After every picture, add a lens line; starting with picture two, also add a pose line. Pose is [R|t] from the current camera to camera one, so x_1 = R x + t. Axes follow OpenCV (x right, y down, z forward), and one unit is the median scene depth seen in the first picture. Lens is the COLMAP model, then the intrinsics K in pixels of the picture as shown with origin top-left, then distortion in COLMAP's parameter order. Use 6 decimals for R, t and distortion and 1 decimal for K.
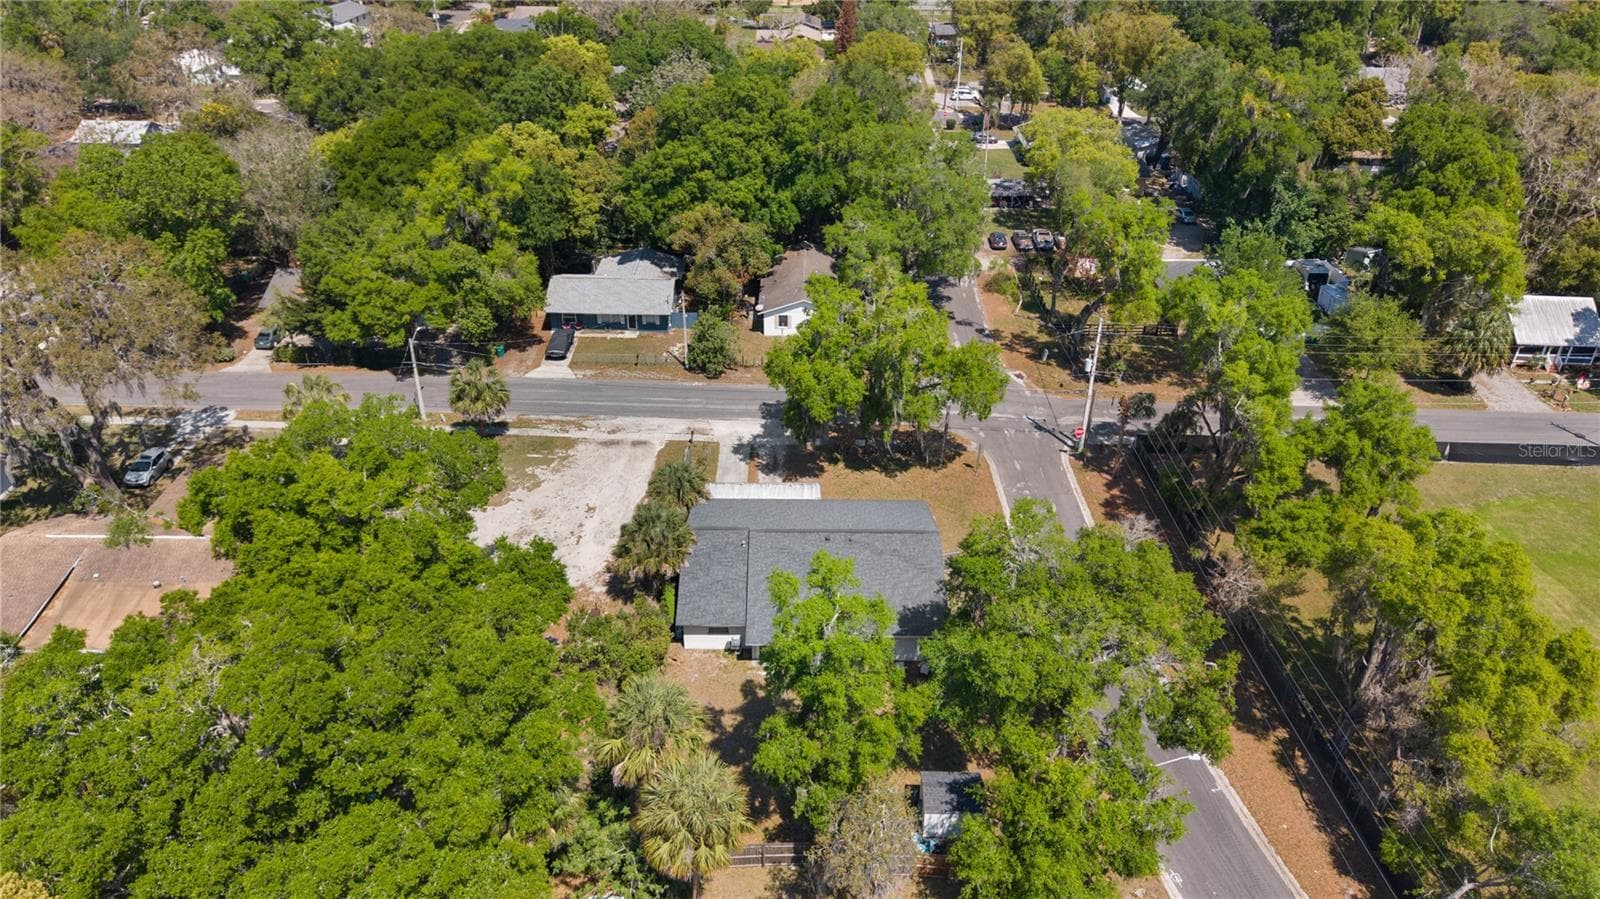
lens RADIAL K [[1110.2, 0, 800.0], [0, 1110.2, 449.5], [0, 0, 1]] dist [0.001433, -0.007771]
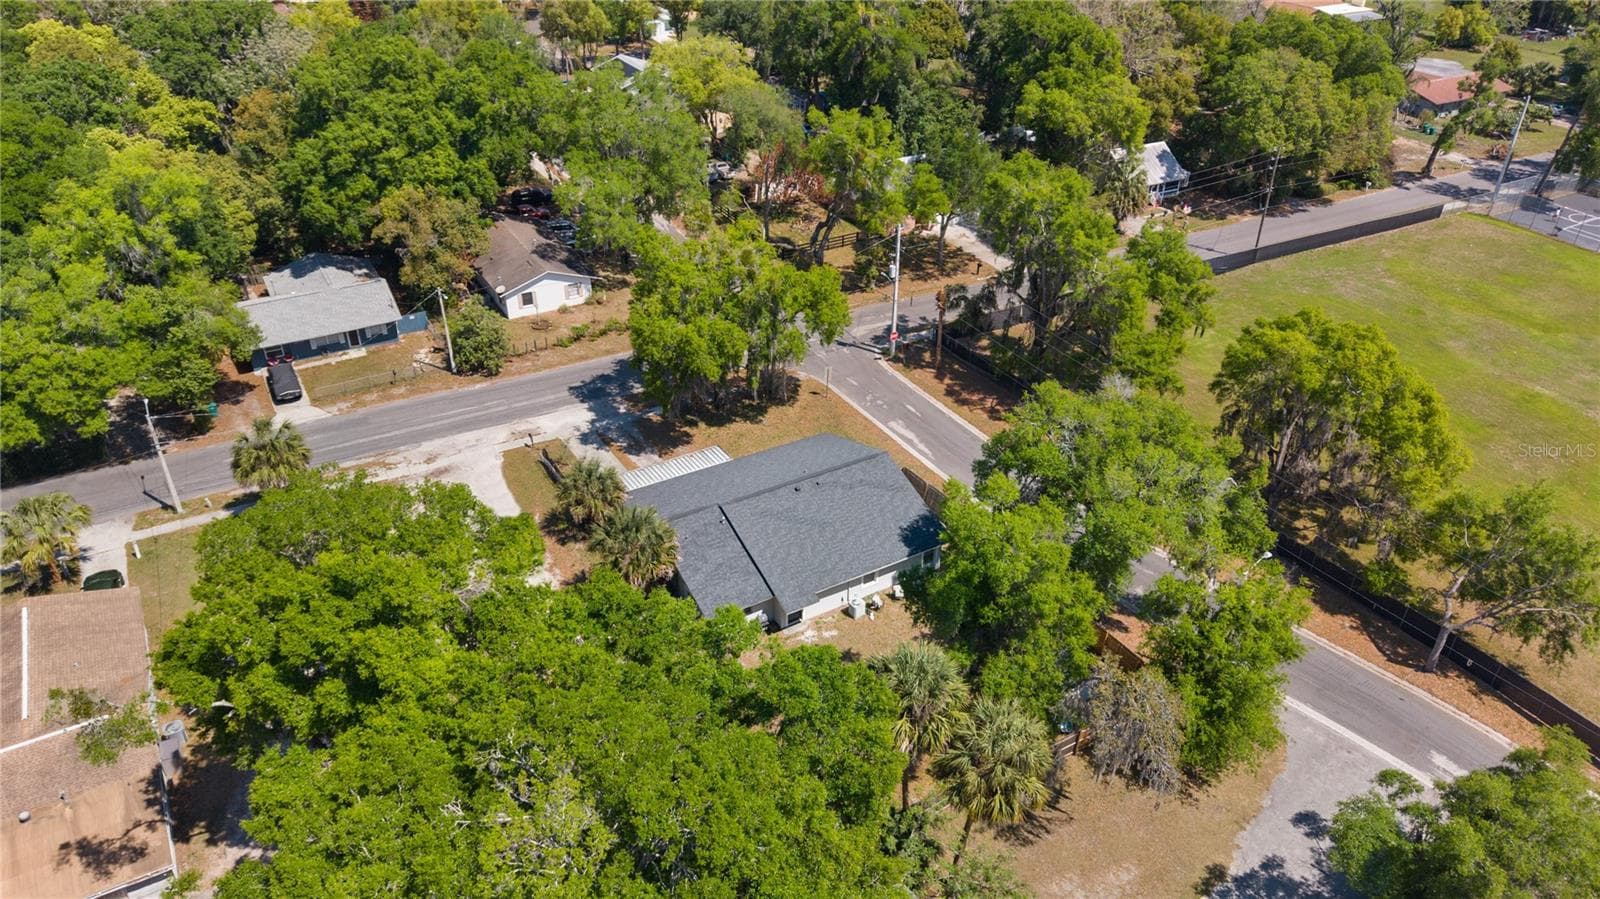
lens RADIAL K [[1093.6, 0, 800.0], [0, 1093.6, 449.5], [0, 0, 1]] dist [-0.017081, -0.001809]
pose [[0.858458, -0.271277, 0.435268, -0.250387], [0.250659, 0.962321, 0.105396, -0.036041], [-0.447459, 0.018626, 0.894111, 0.102944]]
